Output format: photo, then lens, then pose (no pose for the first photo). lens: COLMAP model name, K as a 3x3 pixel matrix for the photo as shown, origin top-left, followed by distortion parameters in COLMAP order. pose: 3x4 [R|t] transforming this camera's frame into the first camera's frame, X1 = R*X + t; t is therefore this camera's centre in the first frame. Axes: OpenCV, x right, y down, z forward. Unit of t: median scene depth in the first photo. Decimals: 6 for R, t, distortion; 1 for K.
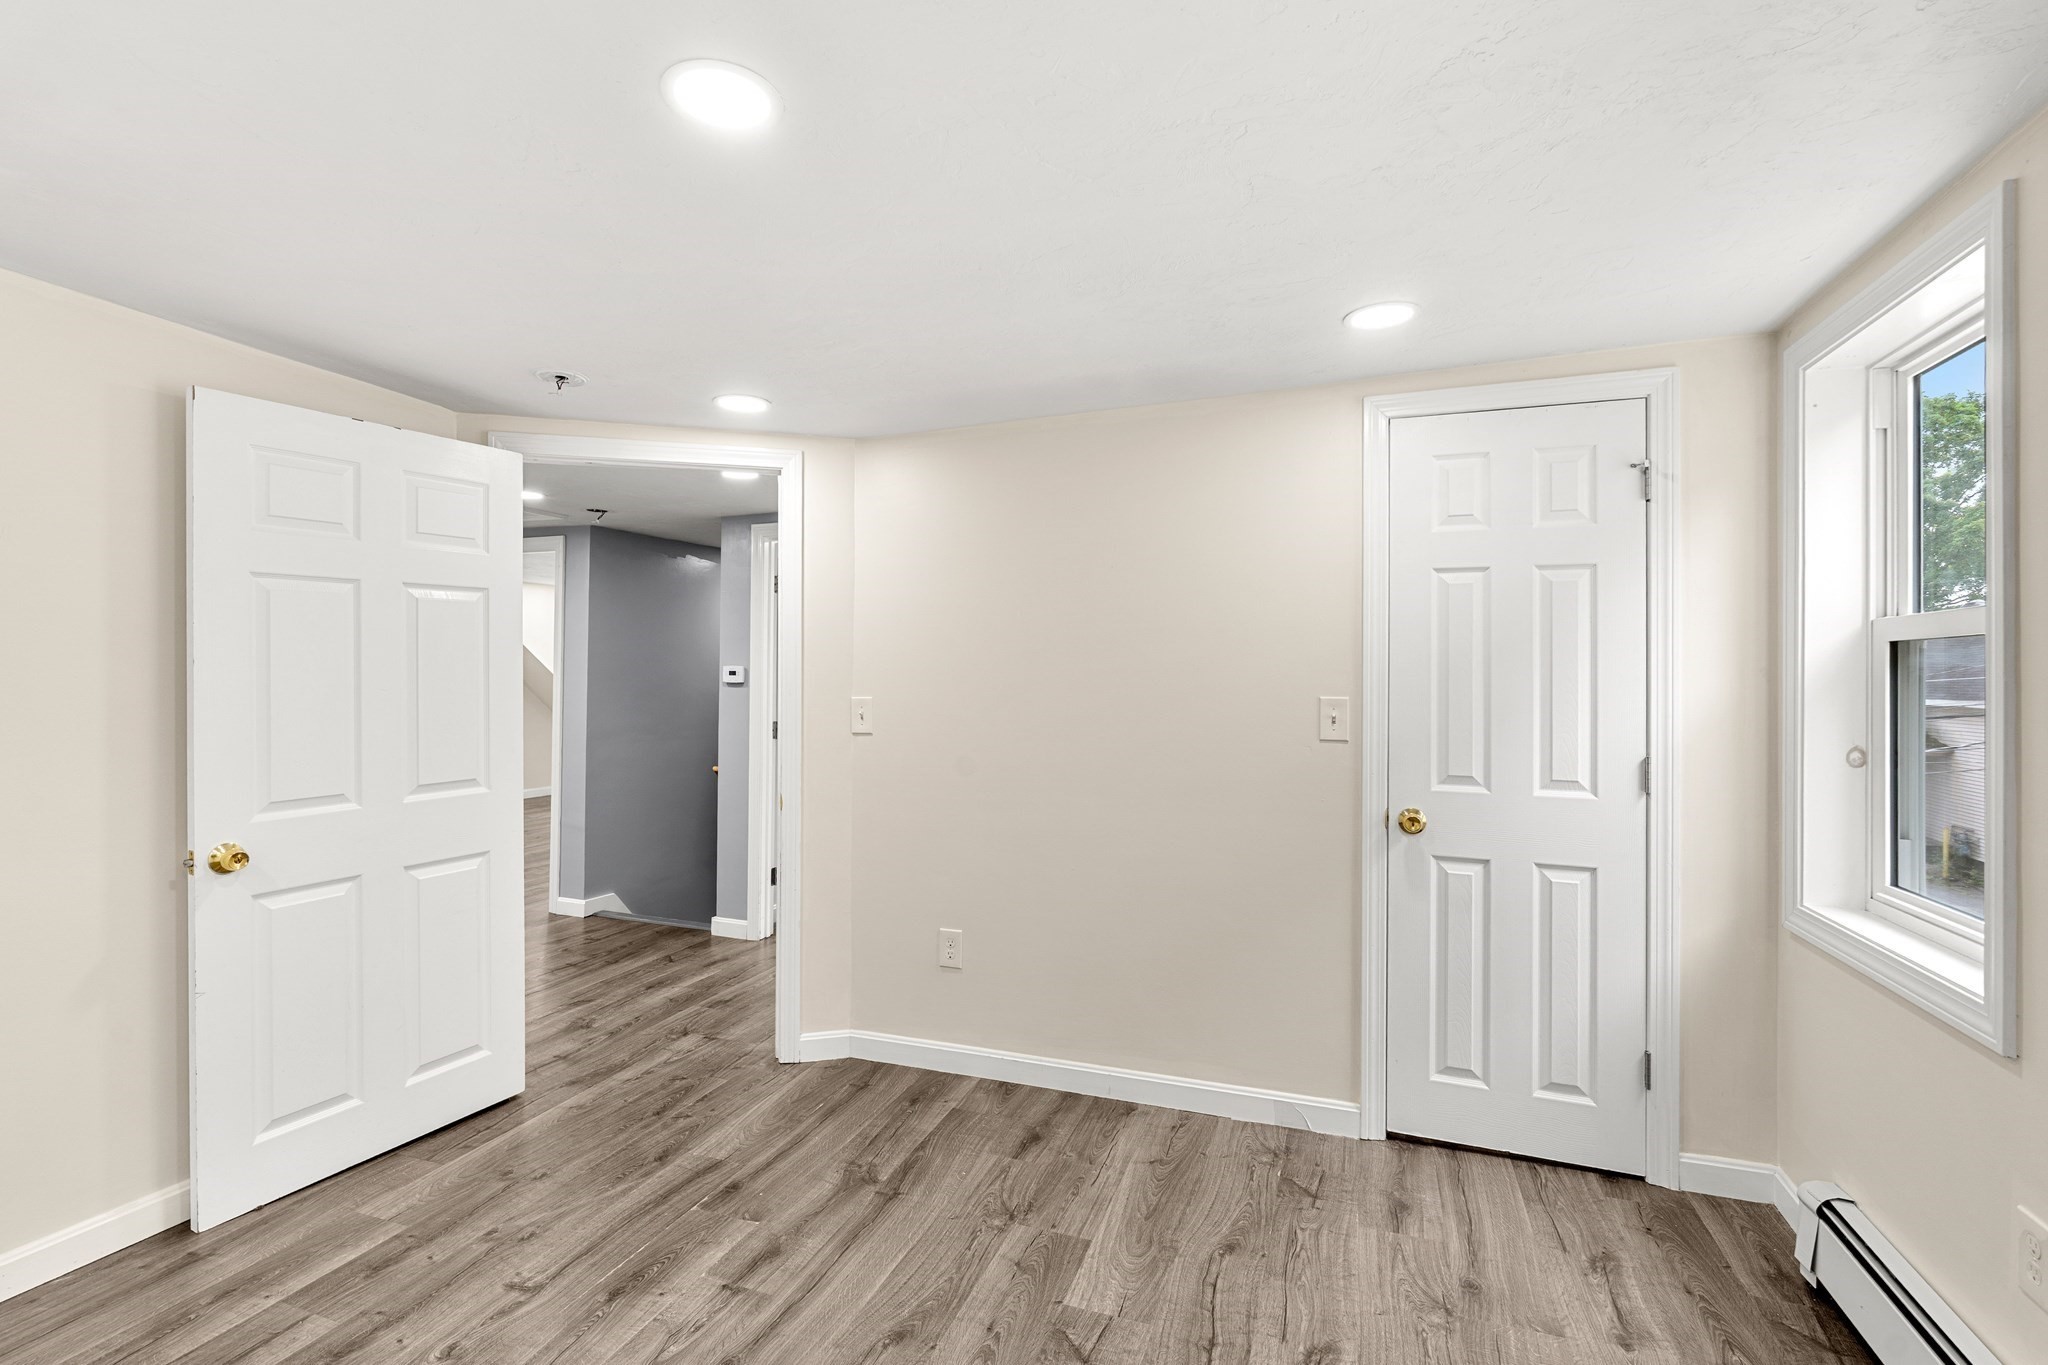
lens RADIAL K [[916.5, 0, 1017.0], [0, 916.5, 676.0], [0, 0, 1]] dist [-0.004514, 0.000050]
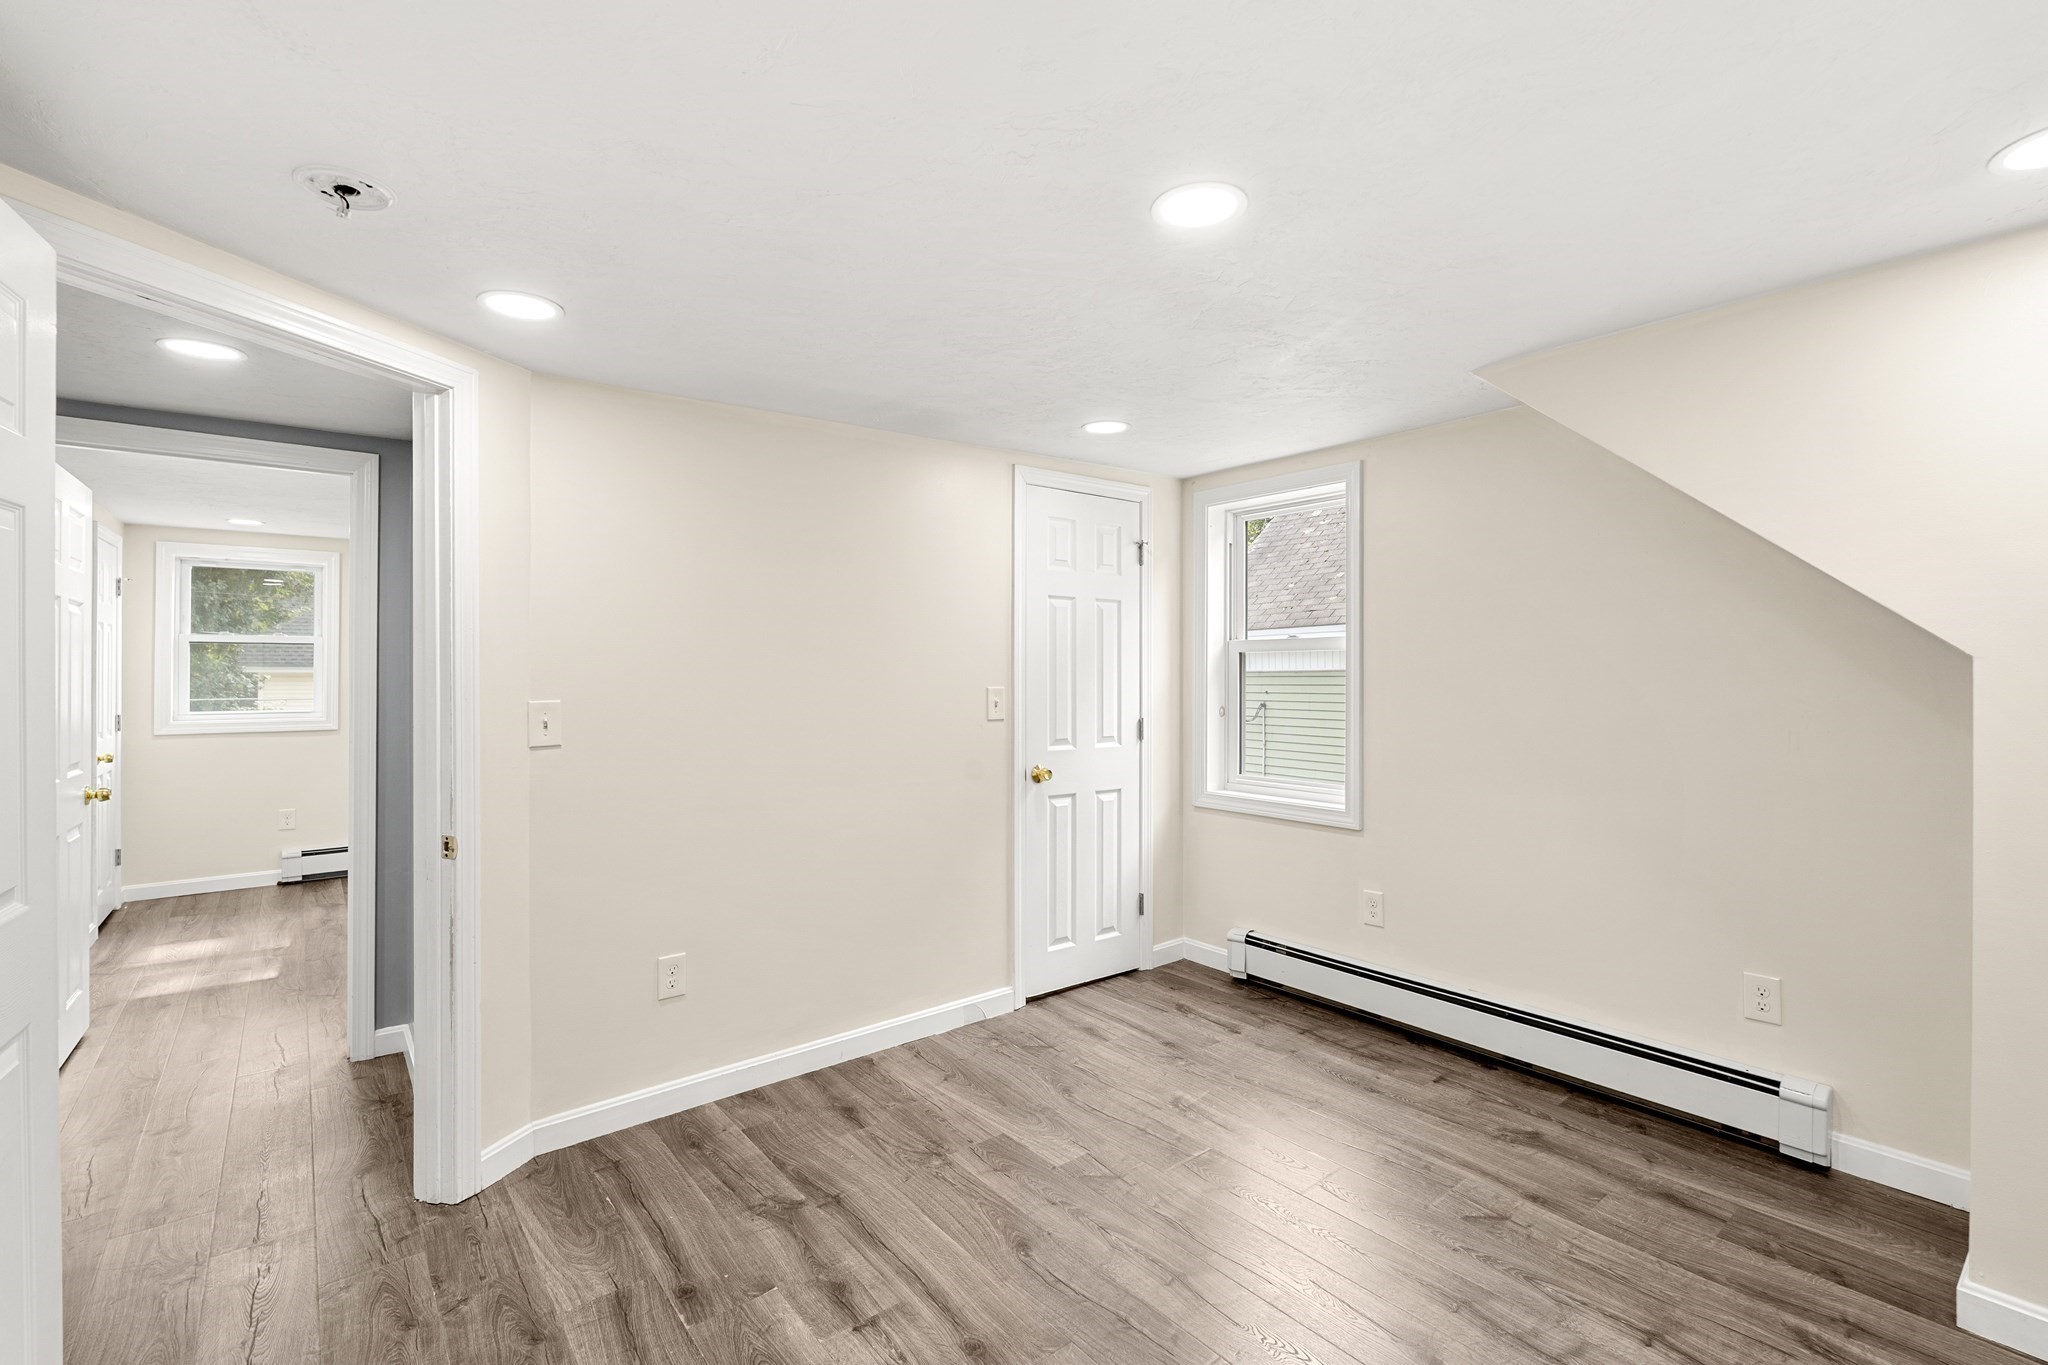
lens RADIAL K [[916.5, 0, 1014.3], [0, 916.5, 679.4], [0, 0, 1]] dist [-0.004514, 0.000050]
pose [[0.518937, -0.012229, 0.854725, -0.820713], [0.006648, 0.999925, 0.010270, -0.001449], [-0.854787, 0.000353, 0.518979, 0.304457]]
